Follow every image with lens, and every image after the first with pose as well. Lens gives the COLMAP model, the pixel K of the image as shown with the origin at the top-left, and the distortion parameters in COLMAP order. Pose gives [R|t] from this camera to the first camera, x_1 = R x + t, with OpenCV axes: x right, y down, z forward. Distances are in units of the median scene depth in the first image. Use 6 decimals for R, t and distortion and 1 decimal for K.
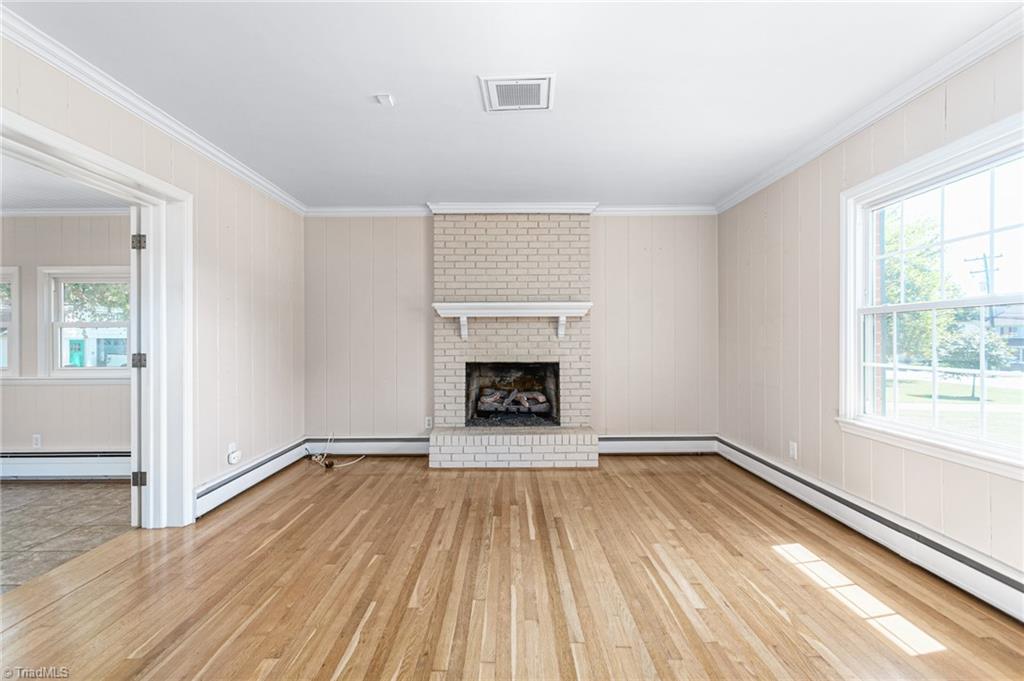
lens RADIAL K [[490.8, 0, 508.2], [0, 490.8, 343.0], [0, 0, 1]] dist [0.000761, 0.000279]
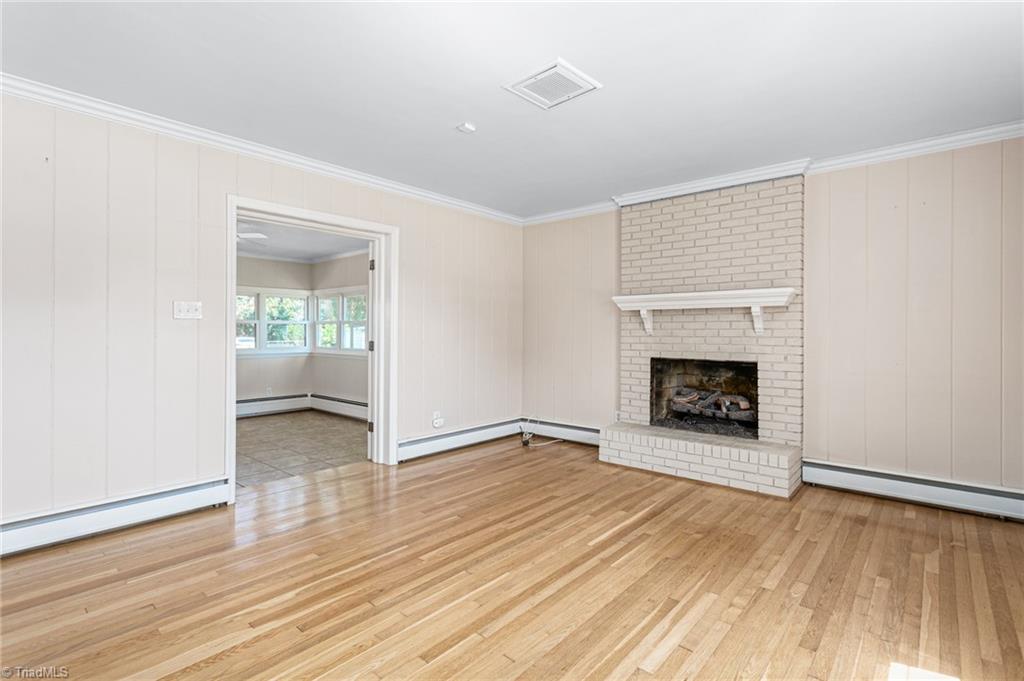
lens RADIAL K [[490.8, 0, 507.6], [0, 490.8, 332.5], [0, 0, 1]] dist [0.000761, 0.000279]
pose [[0.752513, 0.007143, -0.658538, 0.447976], [-0.010442, 0.999945, -0.001087, -0.007229], [0.658494, 0.007694, 0.752546, 0.142515]]
